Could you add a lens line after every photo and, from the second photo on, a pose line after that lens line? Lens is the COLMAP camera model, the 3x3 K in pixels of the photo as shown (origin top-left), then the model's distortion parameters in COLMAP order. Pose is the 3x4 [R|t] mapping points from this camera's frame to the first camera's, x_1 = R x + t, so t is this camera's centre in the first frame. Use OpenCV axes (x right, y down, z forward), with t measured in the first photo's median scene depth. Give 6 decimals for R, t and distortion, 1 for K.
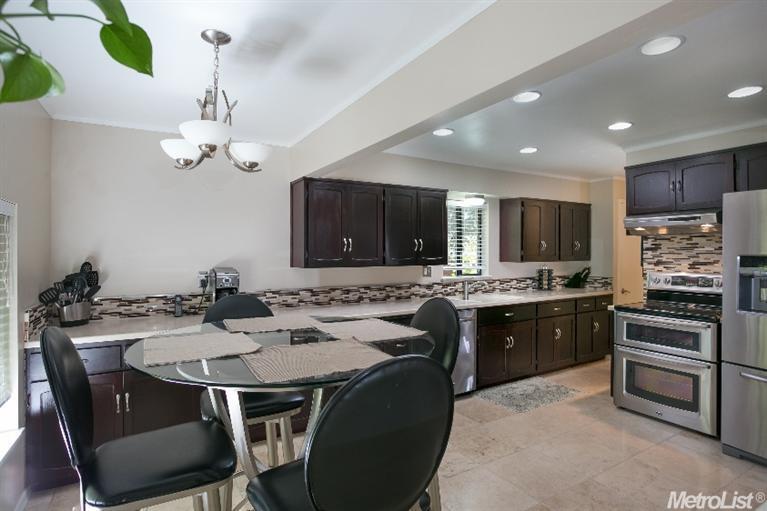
lens RADIAL K [[411.2, 0, 383.5], [0, 411.2, 255.5], [0, 0, 1]] dist [-0.003249, 0.046703]
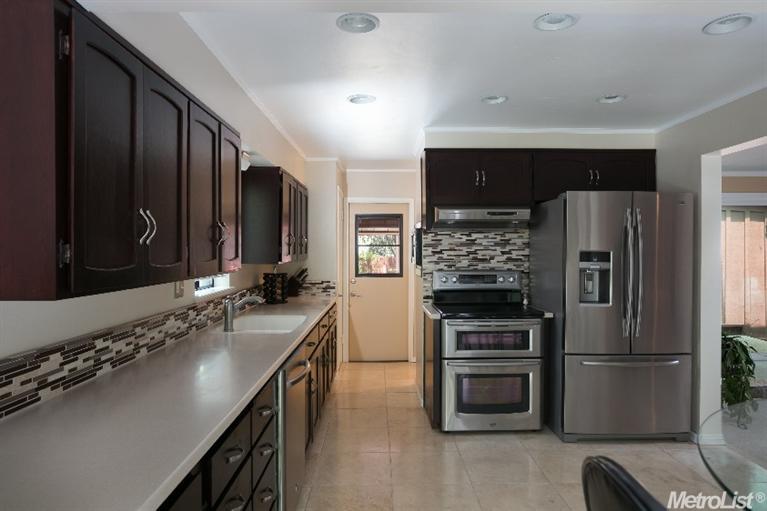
lens RADIAL K [[500.2, 0, 383.5], [0, 500.2, 255.5], [0, 0, 1]] dist [0.003758, 0.001418]
pose [[0.525287, -0.012719, 0.850830, -0.358490], [0.011647, 0.999902, 0.007757, -0.003370], [-0.850846, 0.005835, 0.525384, 0.563407]]
